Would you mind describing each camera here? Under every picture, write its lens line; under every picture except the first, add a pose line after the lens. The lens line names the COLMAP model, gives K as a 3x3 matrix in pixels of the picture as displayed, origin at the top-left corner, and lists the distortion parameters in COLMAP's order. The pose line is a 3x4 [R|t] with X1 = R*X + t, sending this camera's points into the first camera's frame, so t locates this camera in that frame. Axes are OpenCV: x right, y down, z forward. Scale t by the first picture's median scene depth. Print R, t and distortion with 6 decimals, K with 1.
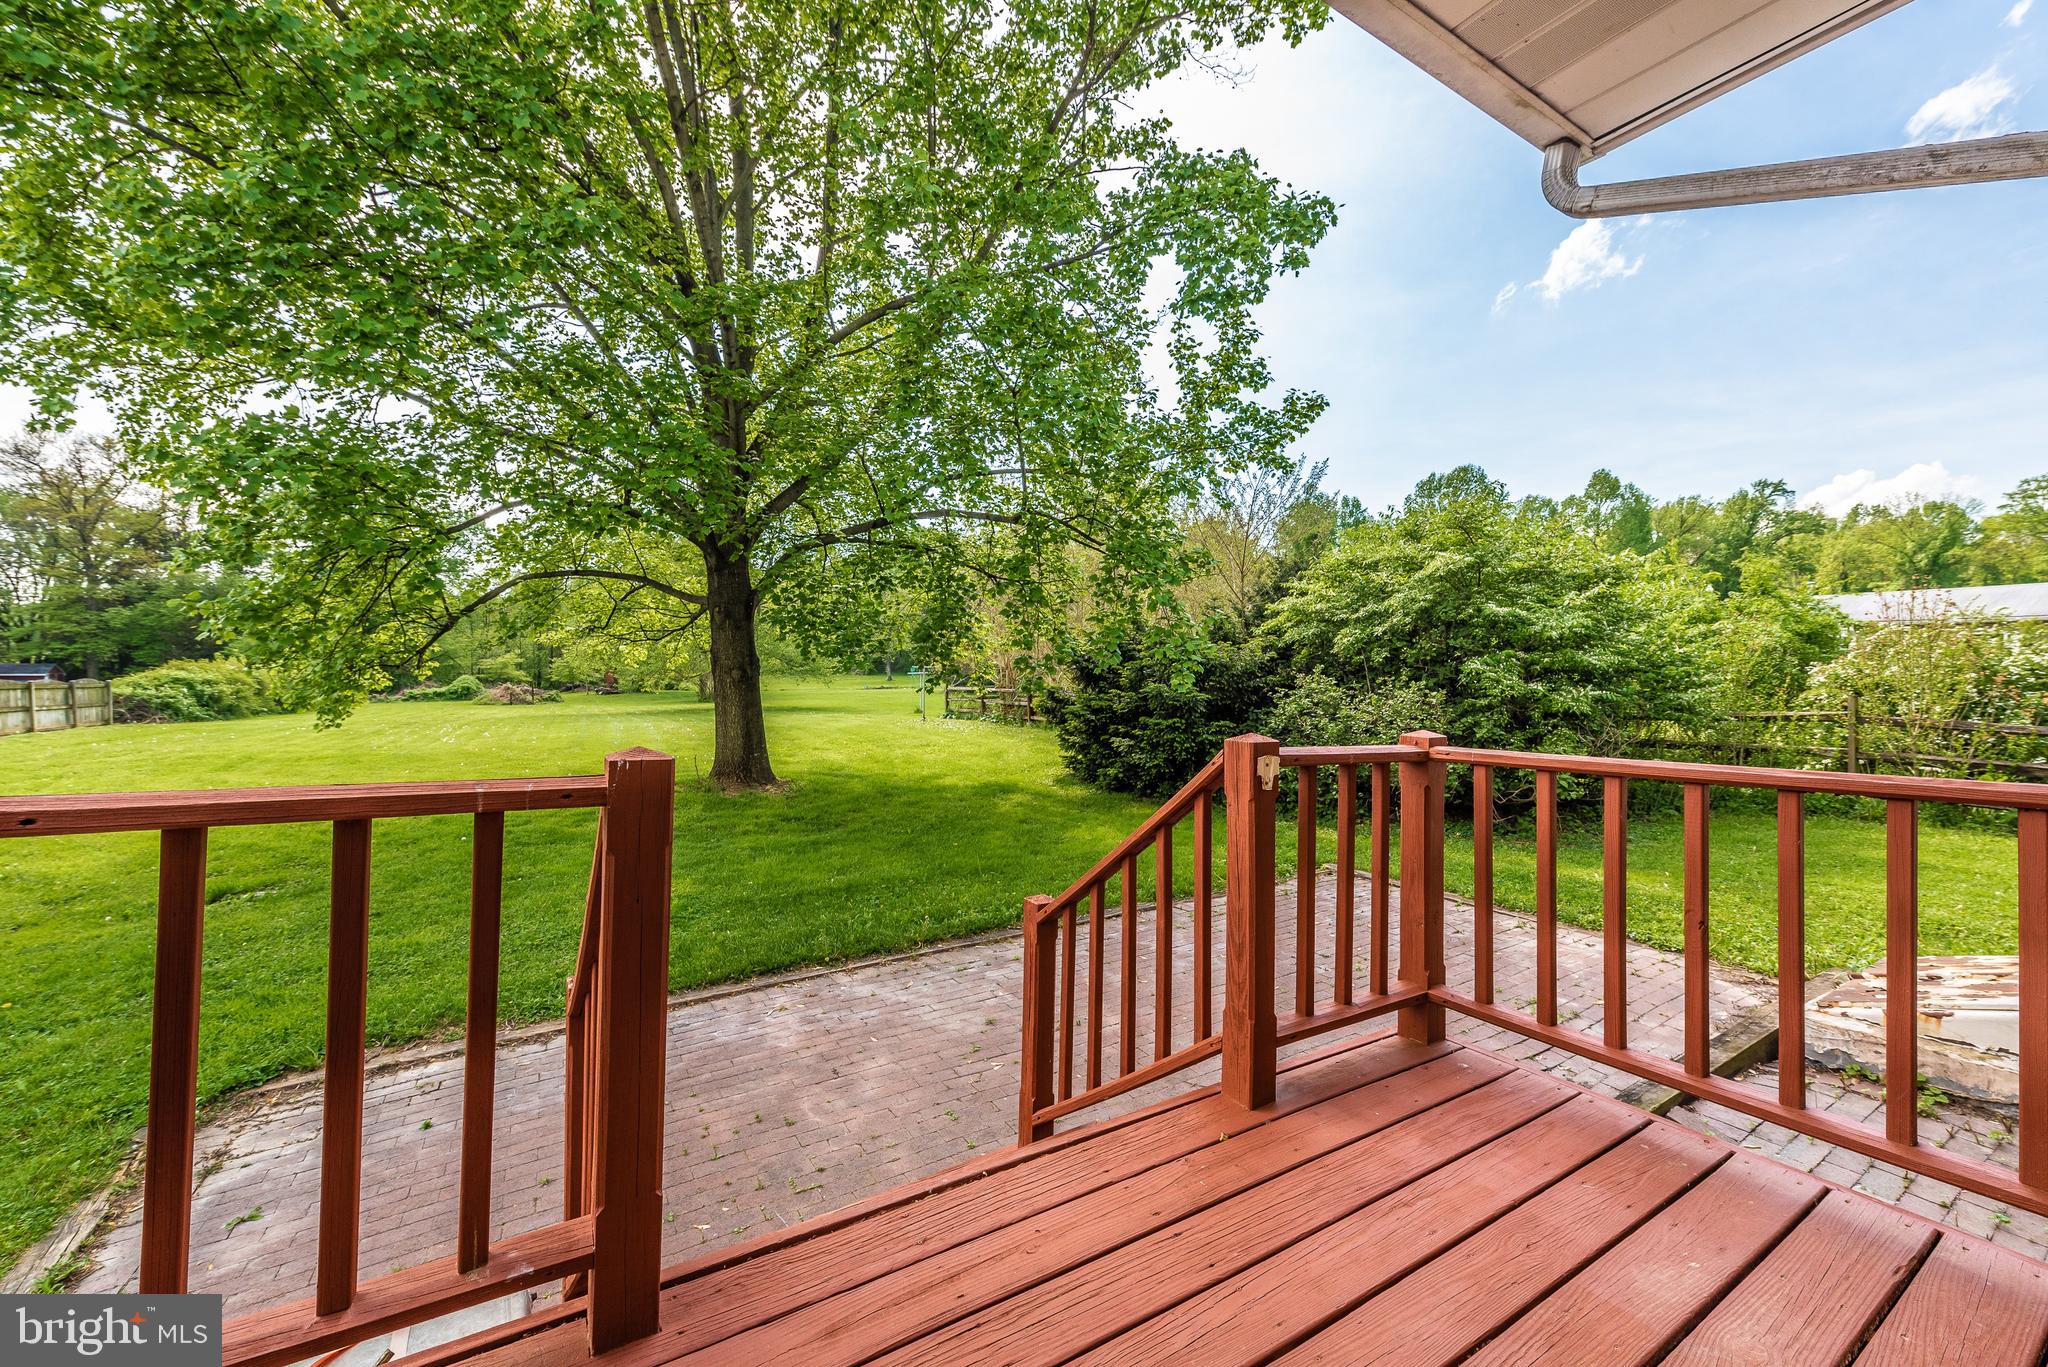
lens RADIAL K [[811.6, 0, 1029.6], [0, 811.6, 668.5], [0, 0, 1]] dist [0.013560, -0.003494]
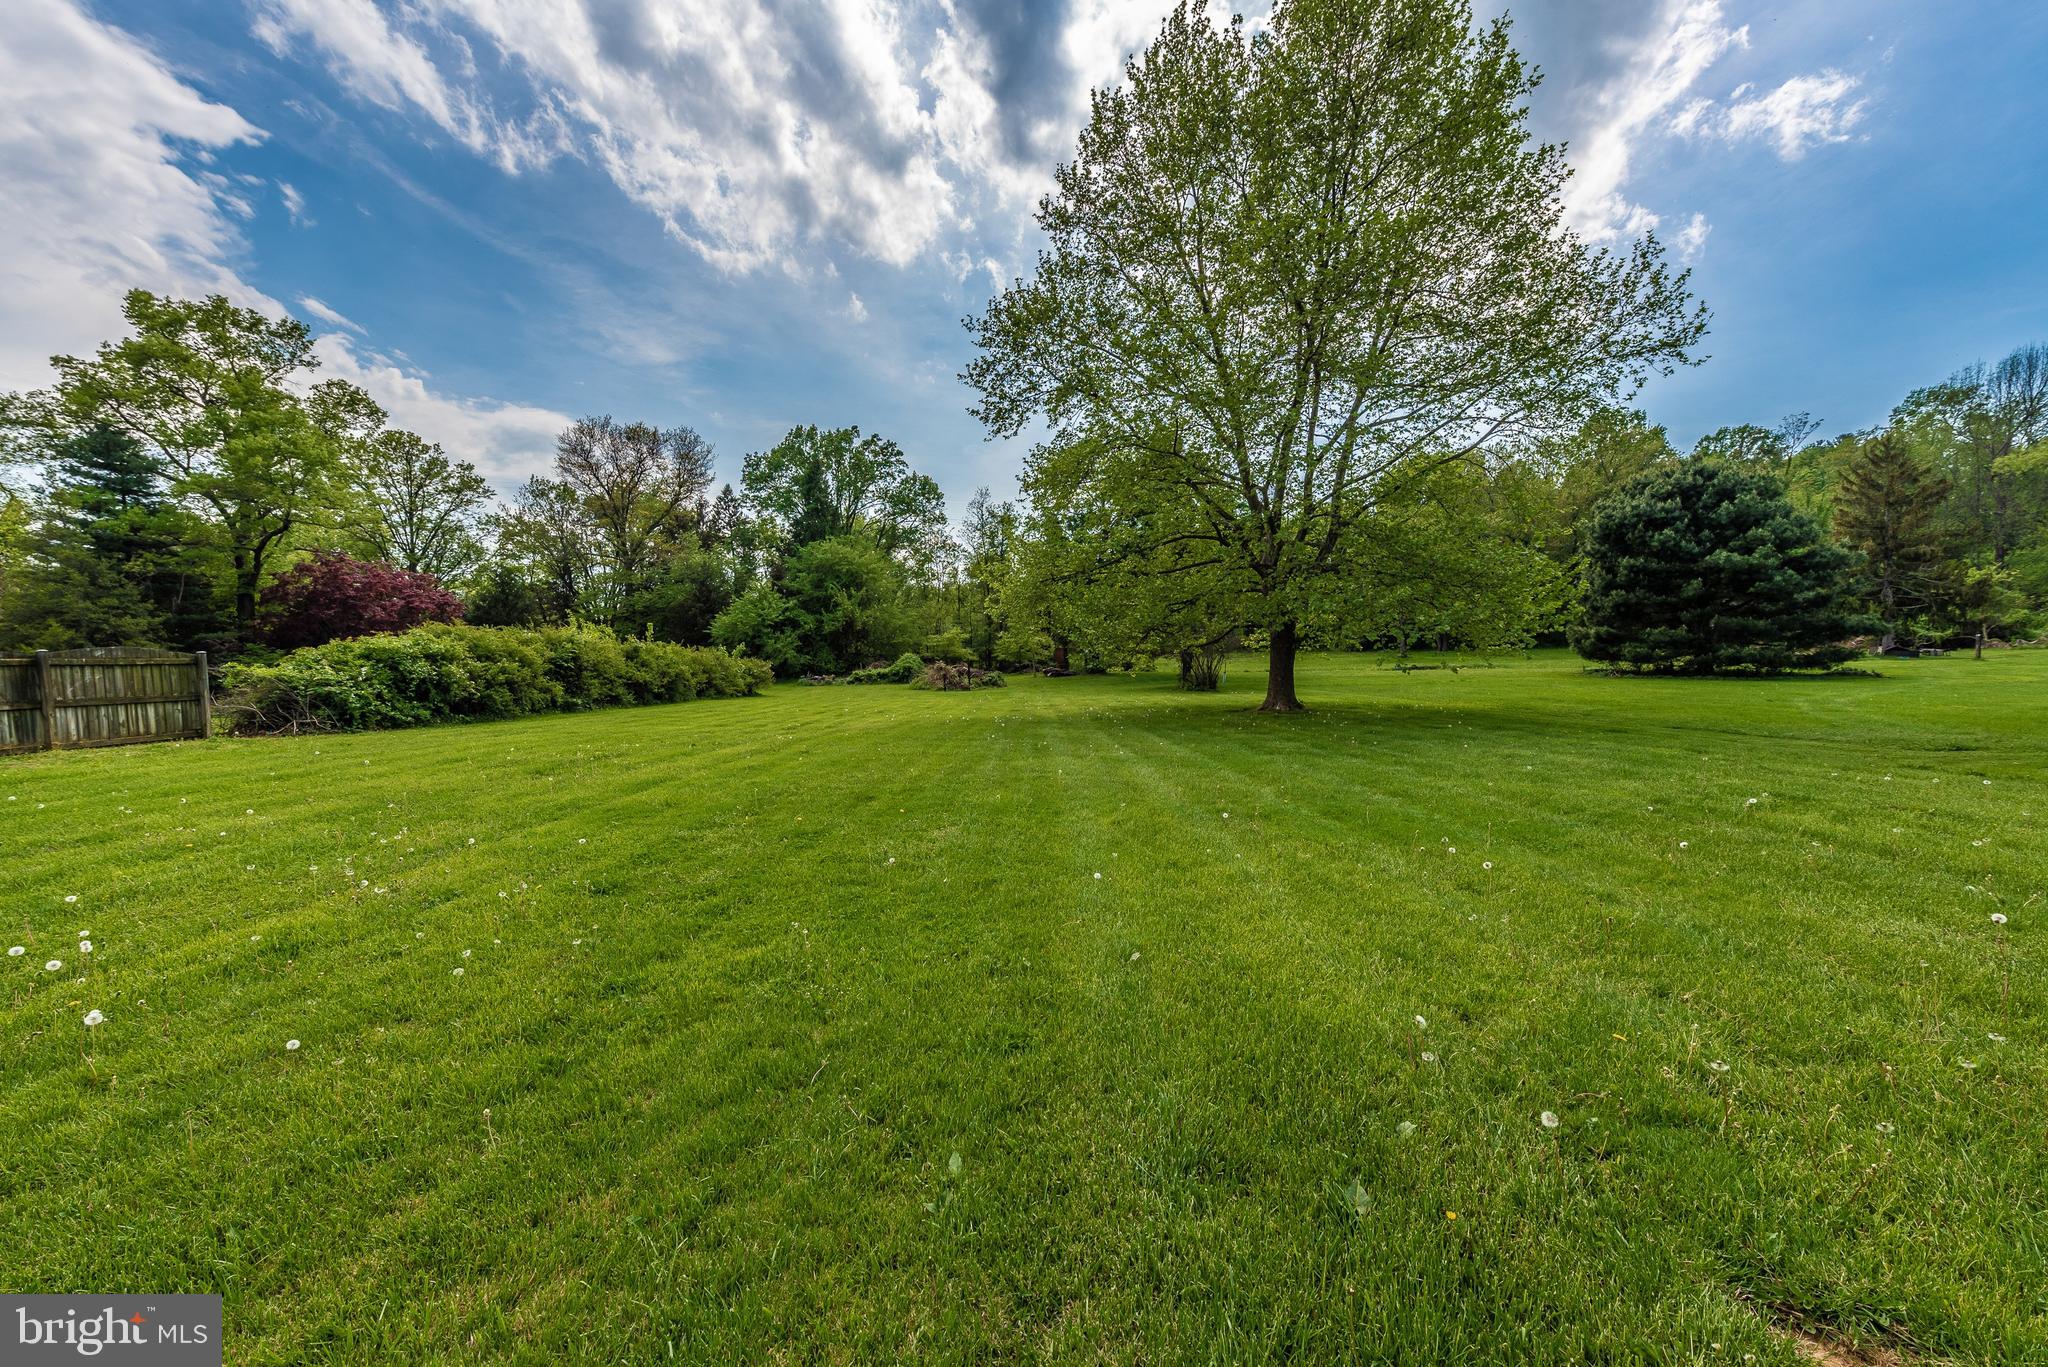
lens RADIAL K [[811.6, 0, 1020.9], [0, 811.6, 682.0], [0, 0, 1]] dist [0.013560, -0.003494]
pose [[0.865995, 0.006900, -0.500004, -1.051388], [0.012877, 0.999265, 0.036093, 0.054657], [0.499886, -0.037695, 0.865270, 2.034401]]
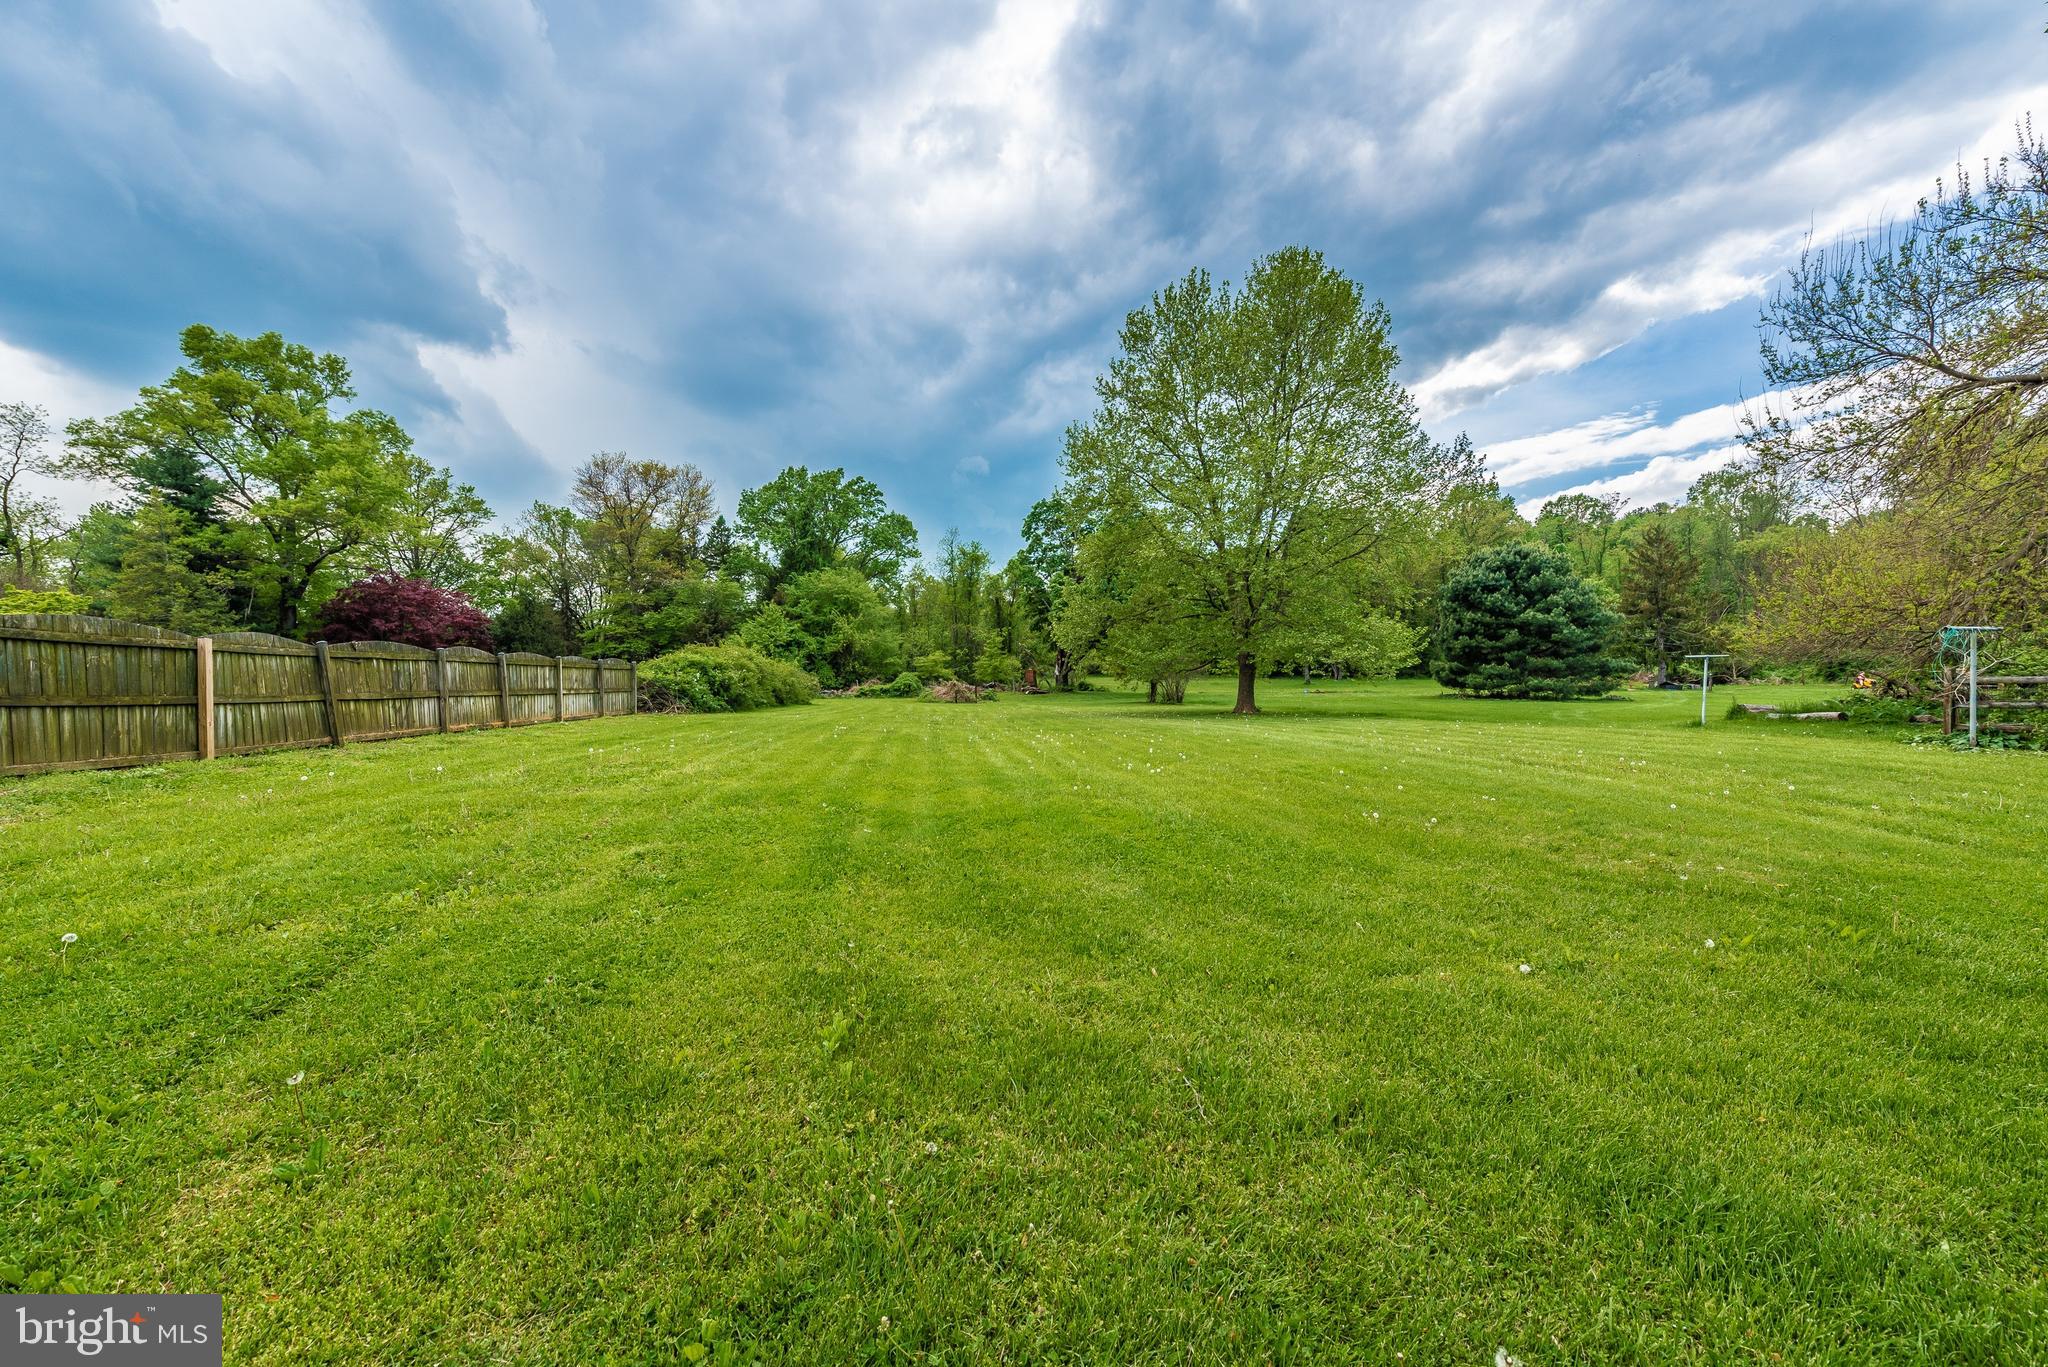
lens RADIAL K [[811.6, 0, 1020.9], [0, 811.6, 678.2], [0, 0, 1]] dist [0.013560, -0.003494]
pose [[0.915317, 0.007766, -0.402660, -1.040359], [-0.006670, 0.999969, 0.004123, 0.064114], [0.402680, -0.001088, 0.915340, 0.977024]]
